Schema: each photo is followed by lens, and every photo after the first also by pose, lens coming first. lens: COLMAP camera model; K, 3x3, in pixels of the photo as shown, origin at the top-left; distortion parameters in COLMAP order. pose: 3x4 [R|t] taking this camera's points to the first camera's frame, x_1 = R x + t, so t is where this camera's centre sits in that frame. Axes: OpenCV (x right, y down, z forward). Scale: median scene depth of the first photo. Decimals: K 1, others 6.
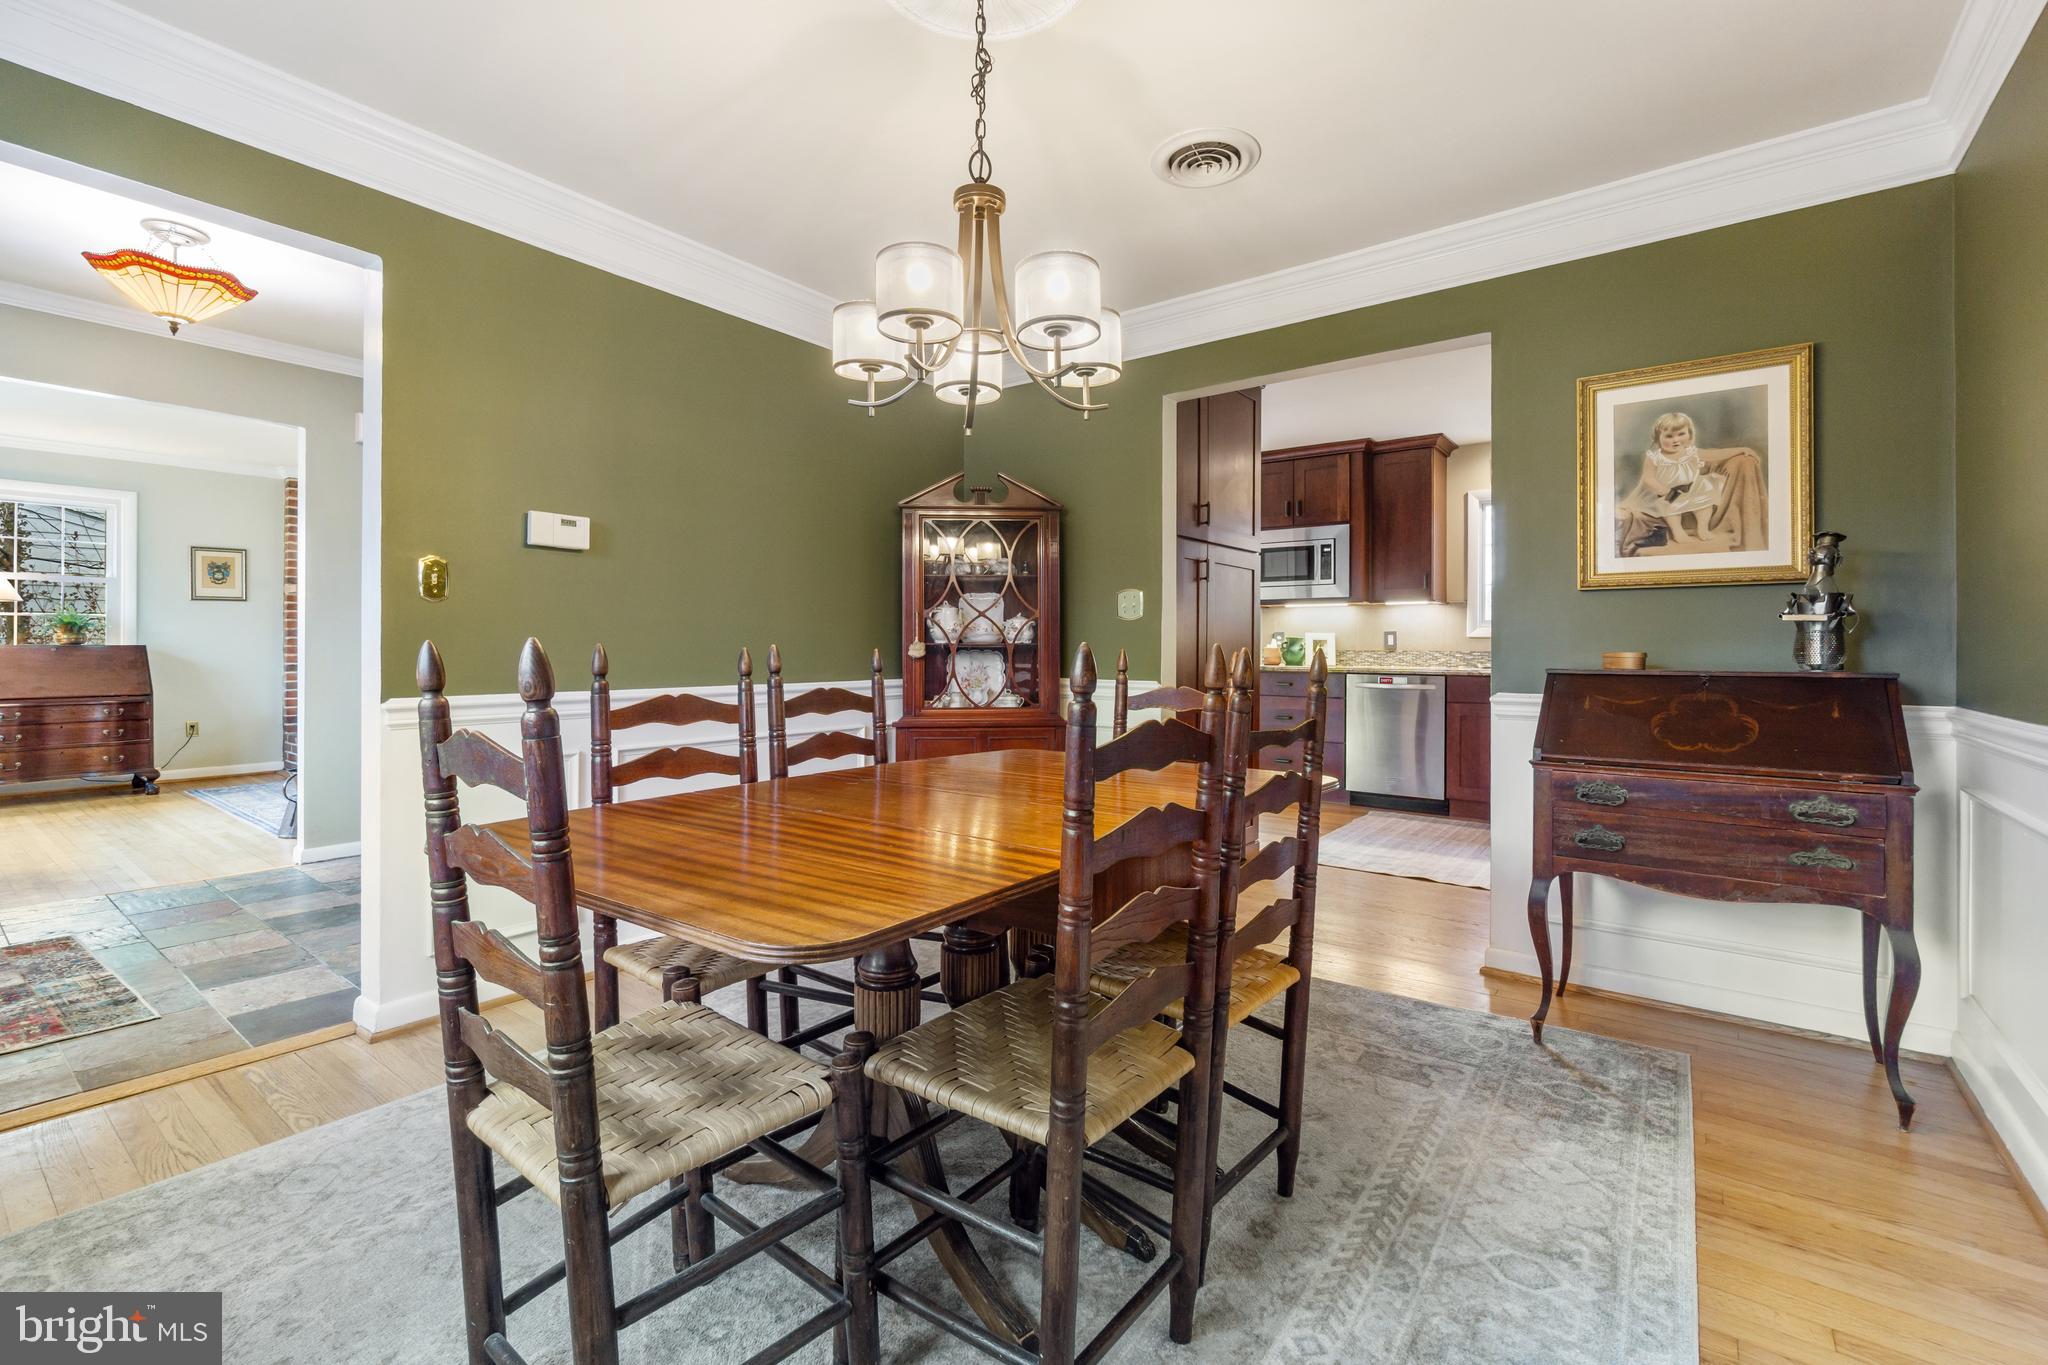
lens RADIAL K [[890.0, 0, 1011.4], [0, 890.0, 652.9], [0, 0, 1]] dist [-0.001577, 0.000626]
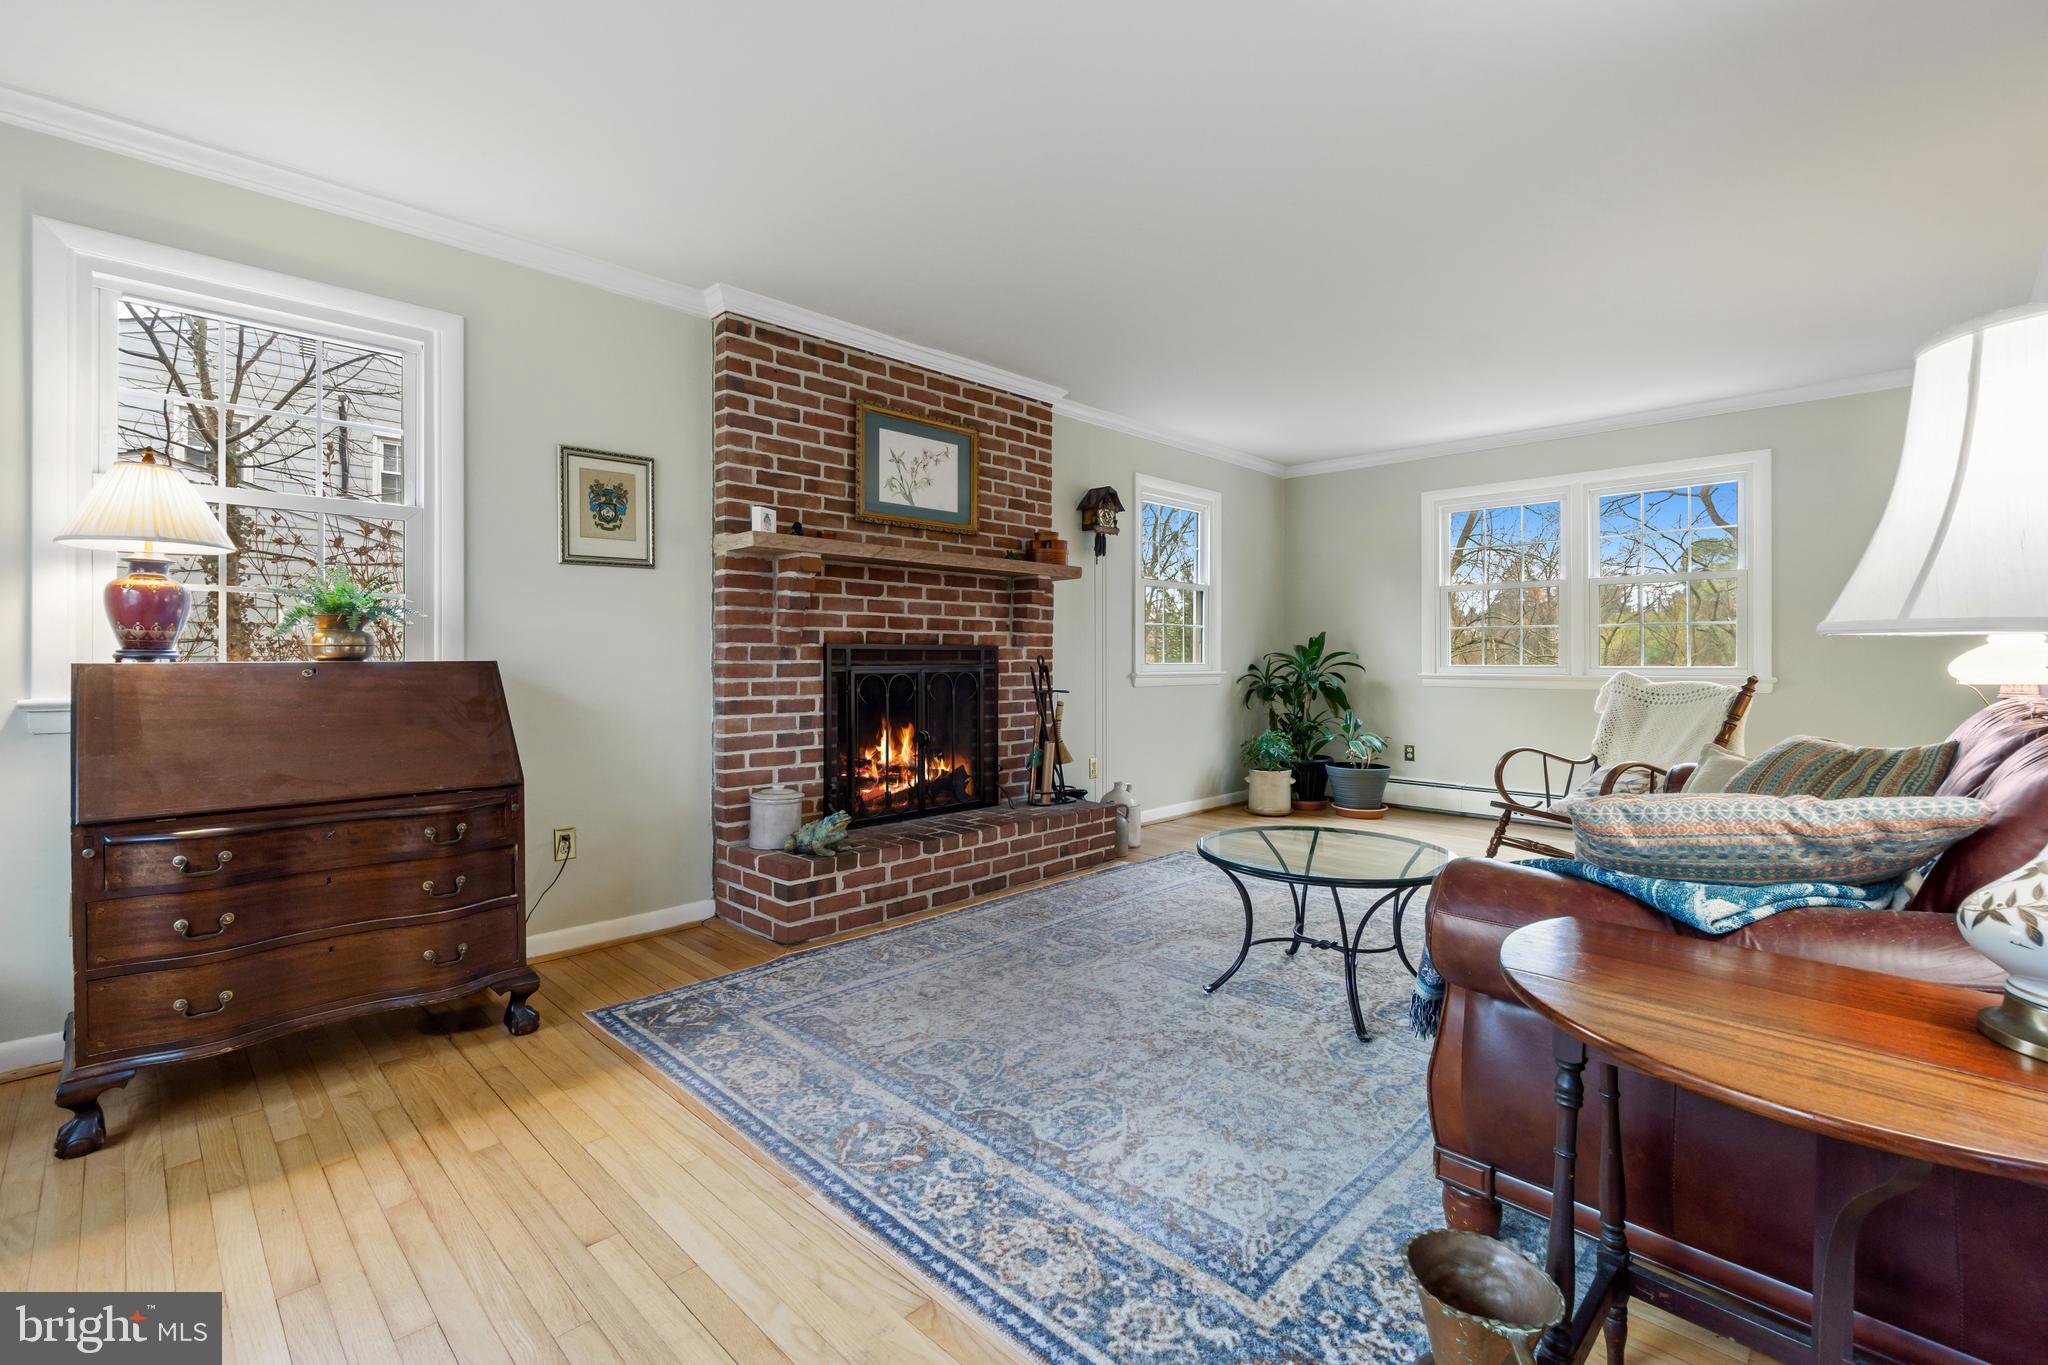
lens RADIAL K [[890.0, 0, 1011.5], [0, 890.0, 665.8], [0, 0, 1]] dist [-0.001577, 0.000626]
pose [[0.992943, -0.007514, -0.118357, -0.681575], [0.007055, 0.999966, -0.004295, -0.003020], [0.118385, 0.003430, 0.992962, 0.611428]]
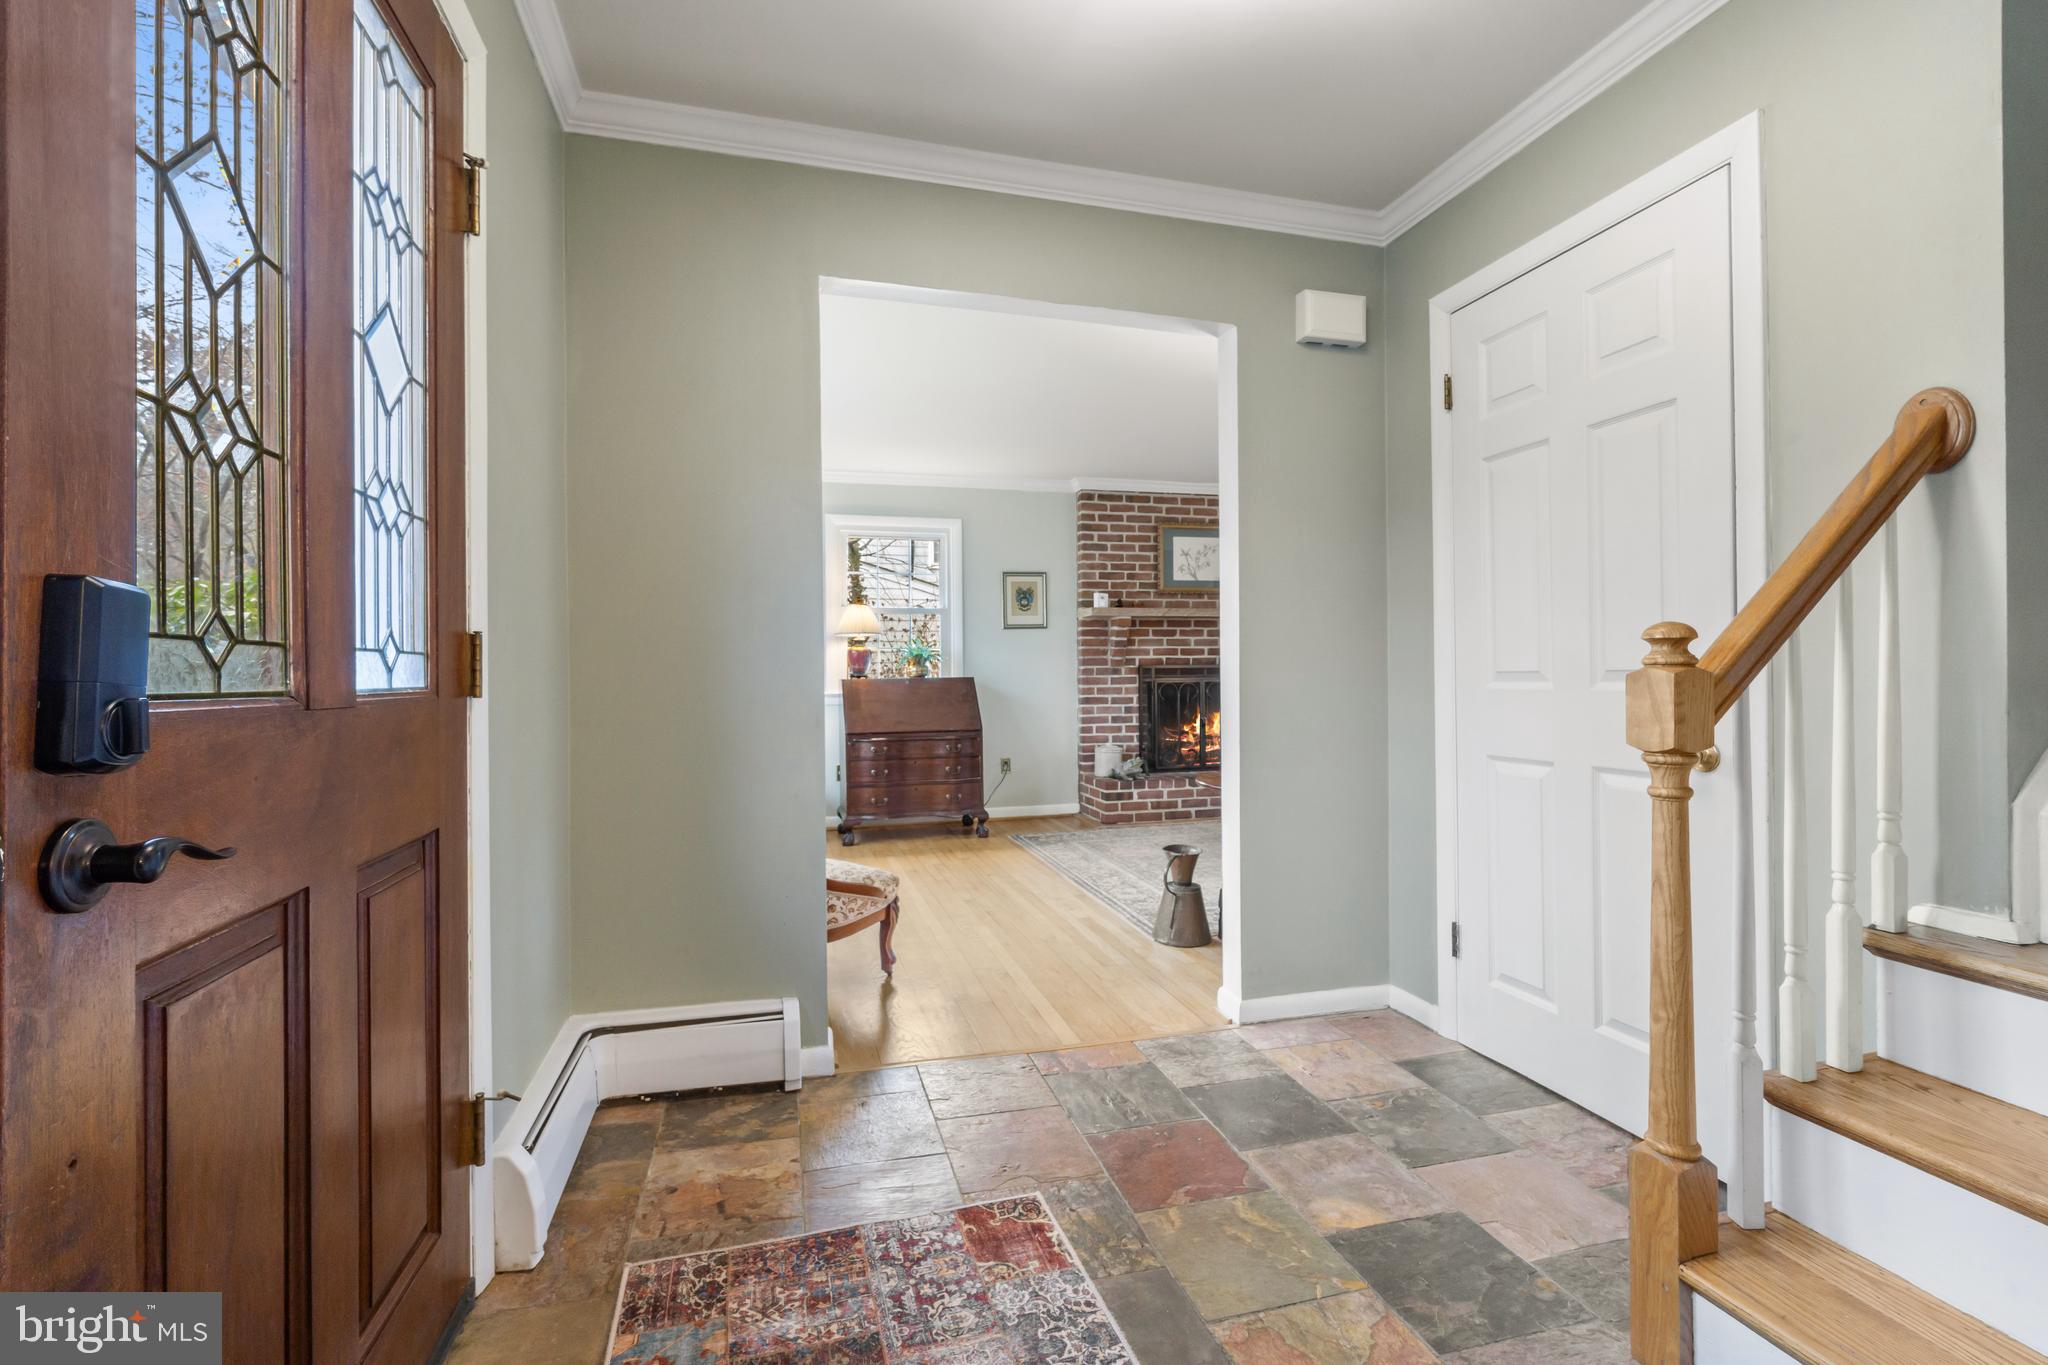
lens RADIAL K [[890.0, 0, 1012.4], [0, 890.0, 680.4], [0, 0, 1]] dist [-0.001577, 0.000626]
pose [[0.796790, -0.011343, -0.604150, -0.368750], [0.010237, 0.999934, -0.005274, 0.000206], [0.604169, -0.001983, 0.796853, 0.271060]]
